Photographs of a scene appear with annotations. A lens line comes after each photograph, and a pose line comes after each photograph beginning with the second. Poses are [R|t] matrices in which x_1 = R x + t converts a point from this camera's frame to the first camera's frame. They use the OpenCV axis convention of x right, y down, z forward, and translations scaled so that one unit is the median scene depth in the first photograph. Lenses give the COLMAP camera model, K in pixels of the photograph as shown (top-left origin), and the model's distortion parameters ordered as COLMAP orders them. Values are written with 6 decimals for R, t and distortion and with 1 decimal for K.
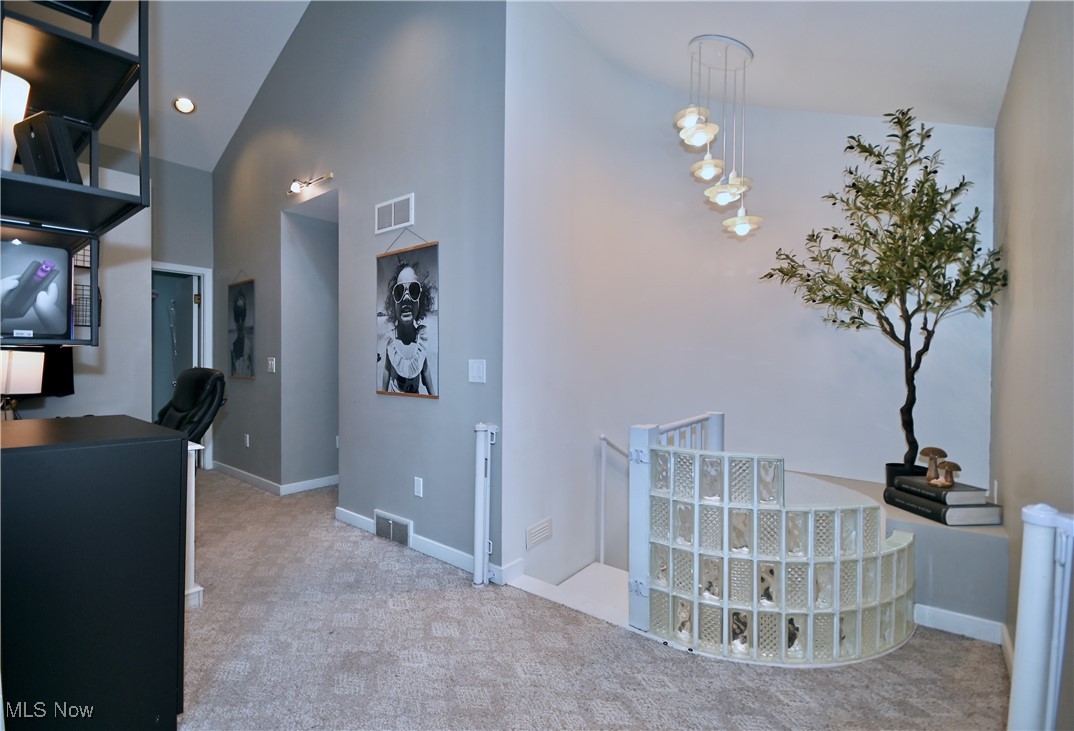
lens RADIAL K [[490.6, 0, 537.0], [0, 490.6, 365.5], [0, 0, 1]] dist [-0.014954, -0.000214]
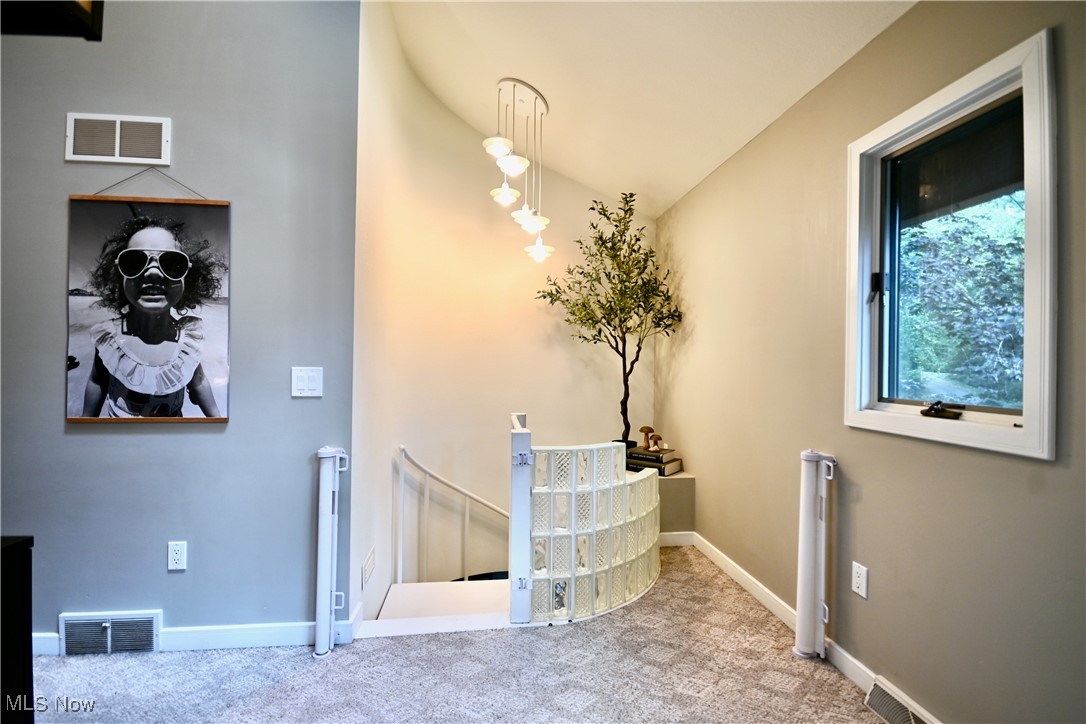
lens RADIAL K [[477.1, 0, 543.0], [0, 477.1, 362.0], [0, 0, 1]] dist [-0.000246, -0.009554]
pose [[0.686815, 0.005522, 0.726811, -0.382884], [0.001419, 0.999959, -0.008938, -0.012258], [-0.726830, 0.007170, 0.686779, 0.188671]]
